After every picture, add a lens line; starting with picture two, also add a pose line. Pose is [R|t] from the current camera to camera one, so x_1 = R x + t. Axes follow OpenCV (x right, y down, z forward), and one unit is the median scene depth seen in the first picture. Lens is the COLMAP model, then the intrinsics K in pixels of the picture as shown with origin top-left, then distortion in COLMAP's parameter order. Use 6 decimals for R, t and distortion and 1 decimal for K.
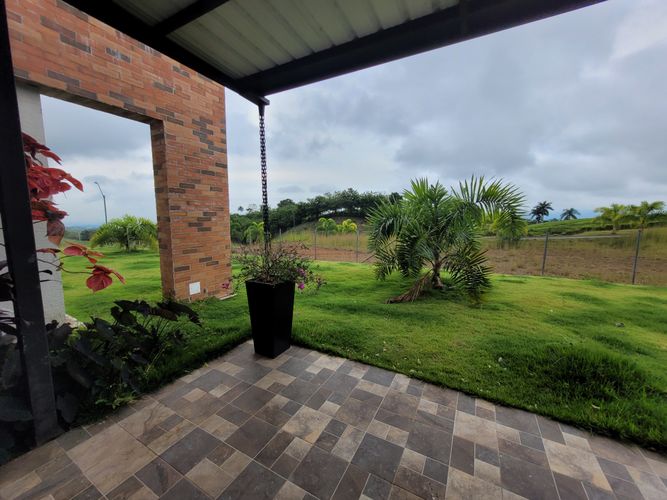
lens RADIAL K [[262.1, 0, 335.1], [0, 262.1, 248.7], [0, 0, 1]] dist [0.006514, -0.000599]
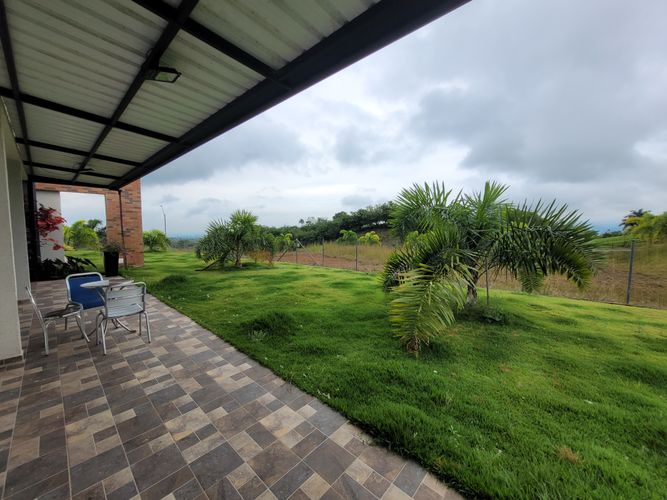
lens RADIAL K [[262.1, 0, 331.1], [0, 262.1, 248.0], [0, 0, 1]] dist [0.006514, -0.000599]
pose [[0.965665, 0.018090, -0.259160, 0.104012], [-0.030205, 0.998625, -0.042841, 0.004291], [0.258029, 0.049198, 0.964884, -0.043255]]
